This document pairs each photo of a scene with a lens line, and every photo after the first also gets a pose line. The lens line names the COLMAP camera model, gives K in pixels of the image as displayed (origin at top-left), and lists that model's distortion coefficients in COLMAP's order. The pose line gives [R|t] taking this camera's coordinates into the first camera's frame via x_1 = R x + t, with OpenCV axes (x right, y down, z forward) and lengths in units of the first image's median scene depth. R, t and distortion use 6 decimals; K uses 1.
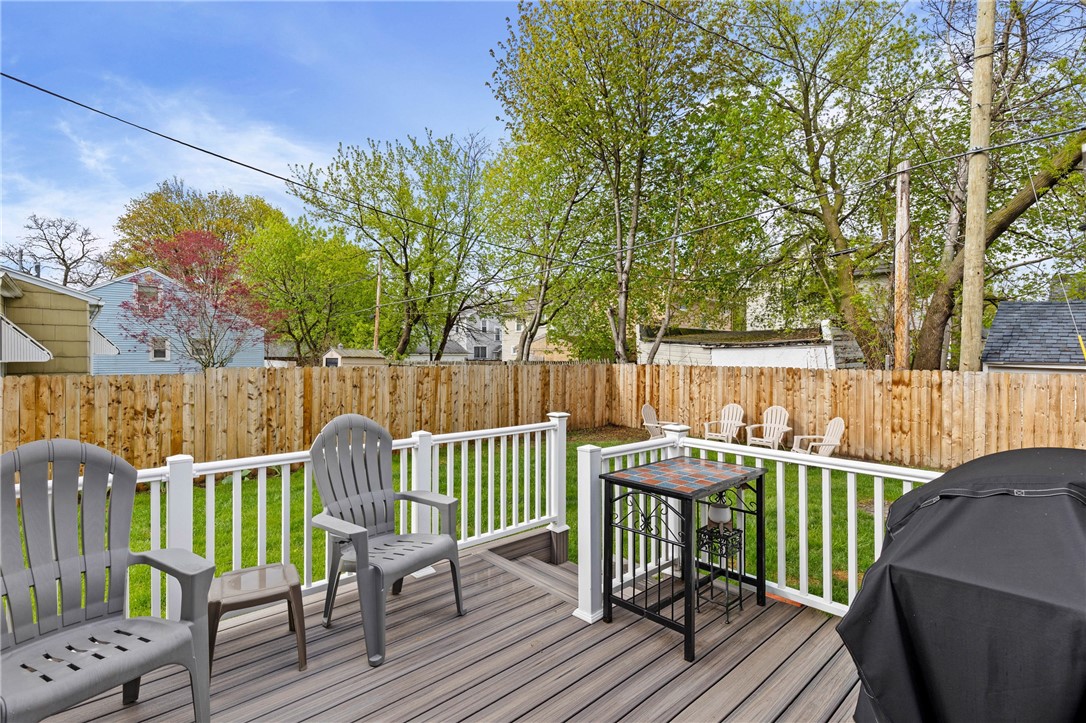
lens RADIAL K [[498.9, 0, 543.9], [0, 498.9, 360.0], [0, 0, 1]] dist [0.001116, -0.000029]
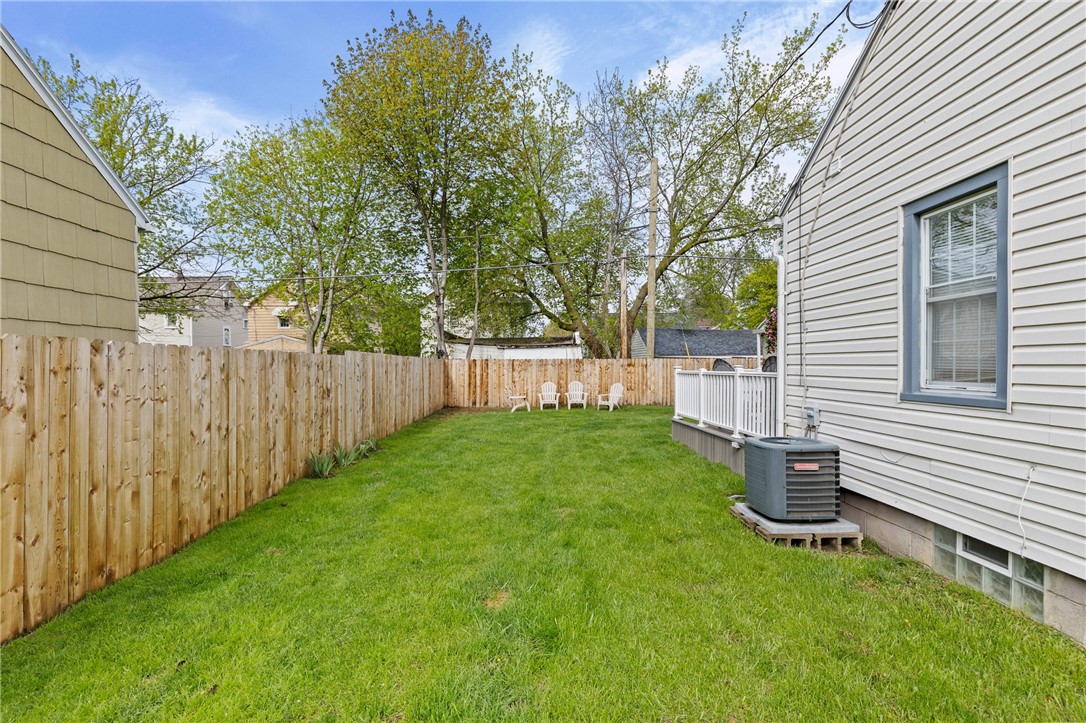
lens RADIAL K [[498.9, 0, 541.8], [0, 498.9, 361.3], [0, 0, 1]] dist [0.001116, -0.000029]
pose [[0.647405, -0.008675, 0.762097, -0.774957], [0.013717, 0.999906, -0.000271, 0.018362], [-0.762023, 0.010629, 0.647463, -0.028457]]
